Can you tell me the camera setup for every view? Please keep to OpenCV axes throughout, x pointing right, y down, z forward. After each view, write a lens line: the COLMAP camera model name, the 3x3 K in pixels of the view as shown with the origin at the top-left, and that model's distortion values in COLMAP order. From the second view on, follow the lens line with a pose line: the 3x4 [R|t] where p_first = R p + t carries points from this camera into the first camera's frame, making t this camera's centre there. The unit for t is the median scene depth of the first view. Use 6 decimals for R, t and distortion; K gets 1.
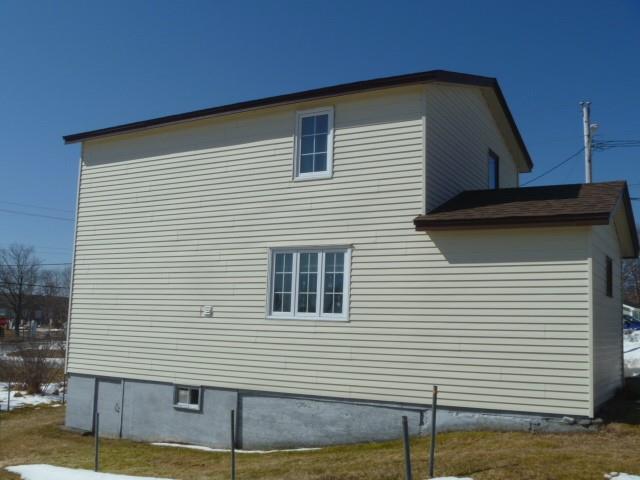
lens RADIAL K [[676.3, 0, 320.0], [0, 676.3, 240.0], [0, 0, 1]] dist [-0.105227, 0.016825]
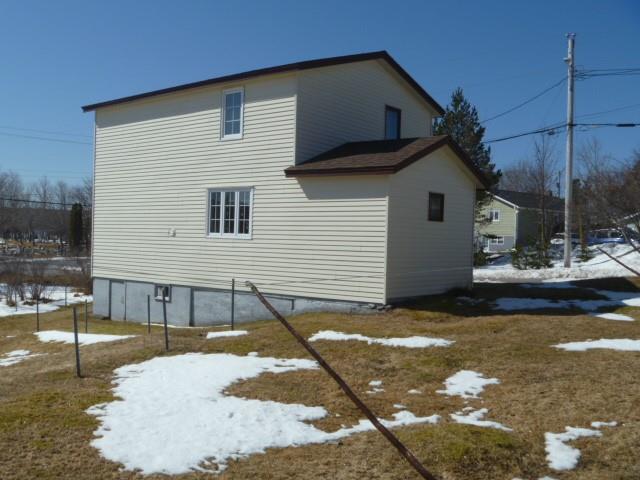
lens RADIAL K [[676.3, 0, 320.0], [0, 676.3, 240.0], [0, 0, 1]] dist [-0.105227, 0.016825]
pose [[0.987363, -0.006924, -0.158322, 0.394790], [0.027244, 0.991587, 0.126540, -0.054970], [0.156113, -0.129254, 0.979246, -0.380063]]
